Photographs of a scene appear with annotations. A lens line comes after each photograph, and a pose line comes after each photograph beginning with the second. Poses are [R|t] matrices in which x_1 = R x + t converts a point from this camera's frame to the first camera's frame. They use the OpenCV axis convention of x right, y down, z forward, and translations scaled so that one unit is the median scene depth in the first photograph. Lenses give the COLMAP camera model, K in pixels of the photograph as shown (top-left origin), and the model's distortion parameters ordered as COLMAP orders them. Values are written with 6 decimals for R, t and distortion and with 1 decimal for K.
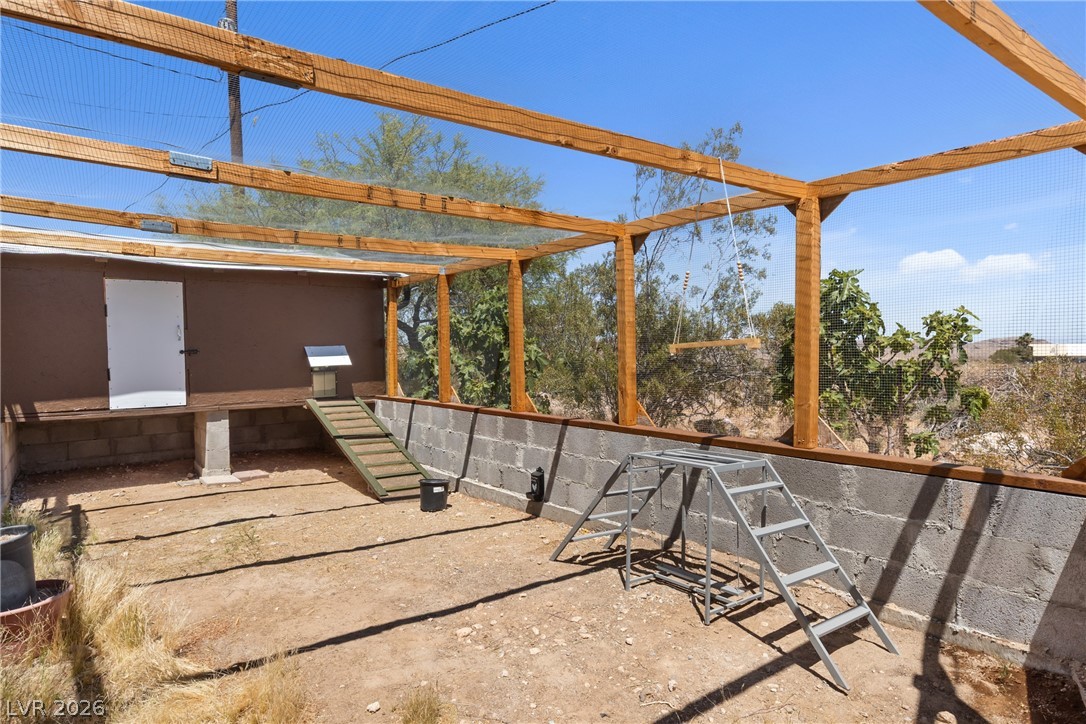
lens RADIAL K [[623.4, 0, 543.0], [0, 623.4, 362.0], [0, 0, 1]] dist [-0.000128, 0.000930]
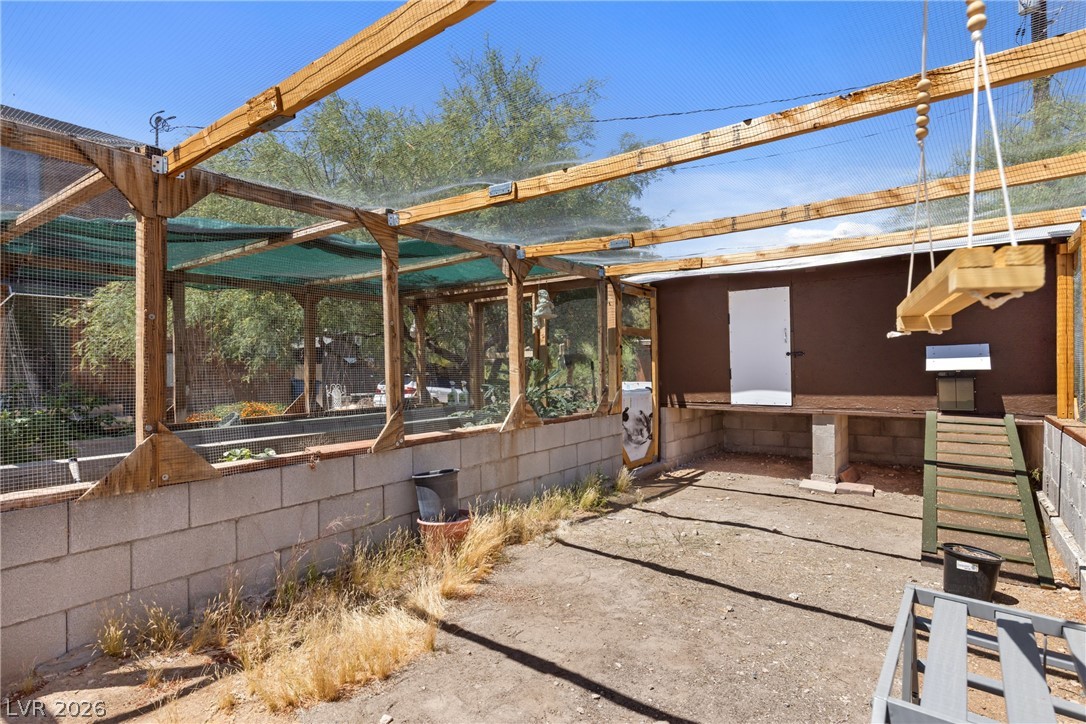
lens RADIAL K [[576.6, 0, 543.0], [0, 576.6, 362.0], [0, 0, 1]] dist [0.003184, 0.000196]
pose [[0.277950, 0.004593, -0.960585, 0.227669], [-0.012070, 0.999926, 0.001289, 0.001063], [0.960520, 0.011236, 0.277985, 0.347810]]
